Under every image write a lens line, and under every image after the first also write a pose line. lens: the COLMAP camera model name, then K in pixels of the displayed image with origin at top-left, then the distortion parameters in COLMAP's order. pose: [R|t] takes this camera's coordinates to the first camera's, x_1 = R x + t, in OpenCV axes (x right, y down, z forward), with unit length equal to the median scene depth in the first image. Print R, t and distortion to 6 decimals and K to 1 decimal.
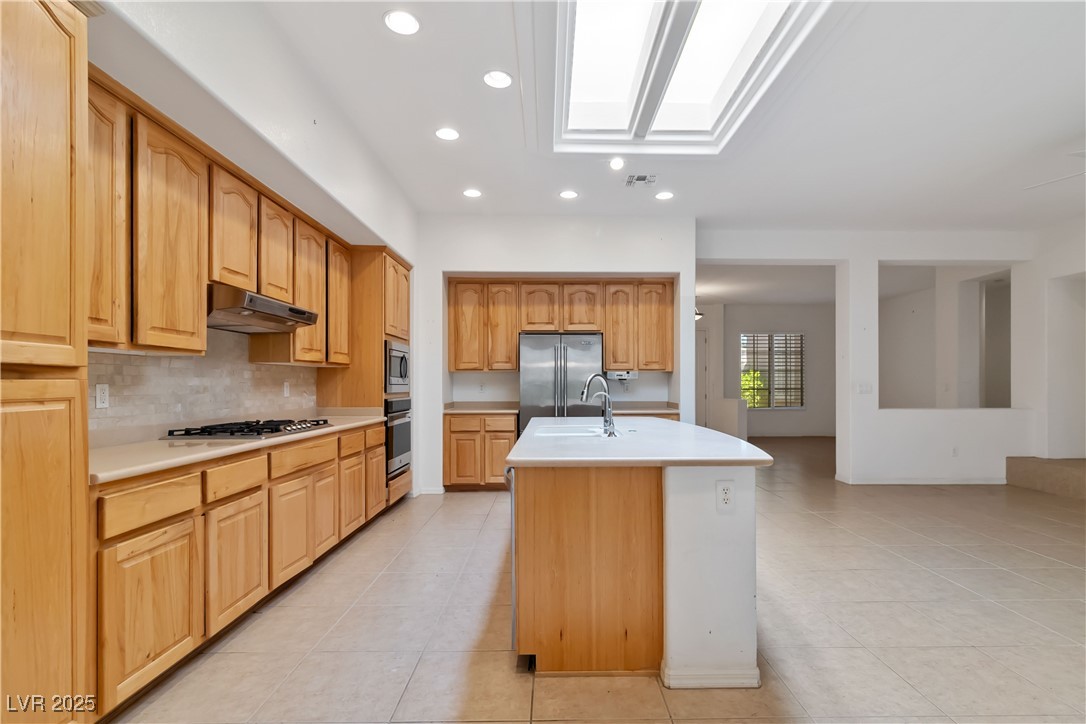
lens RADIAL K [[529.9, 0, 568.9], [0, 529.9, 384.7], [0, 0, 1]] dist [-0.000956, 0.001752]
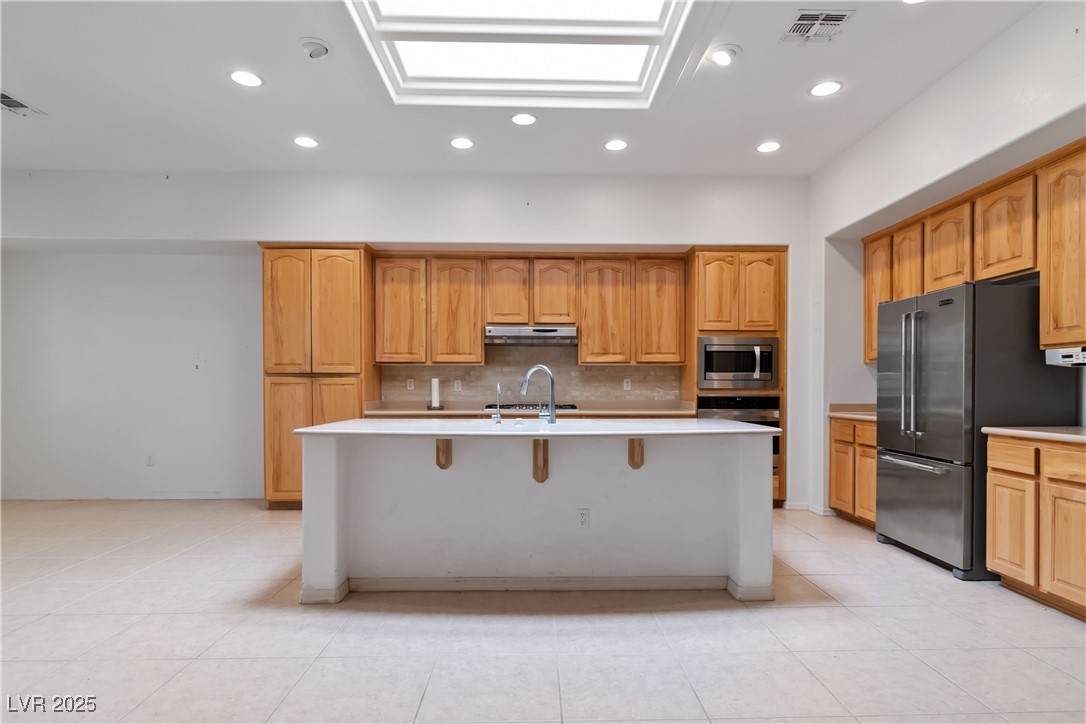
lens RADIAL K [[604.7, 0, 554.9], [0, 604.7, 390.2], [0, 0, 1]] dist [0.004059, 0.000738]
pose [[-0.006232, 0.006107, -0.999962, 0.920964], [-0.001816, 0.999980, 0.006119, 0.014165], [0.999979, 0.001854, -0.006221, 0.813482]]
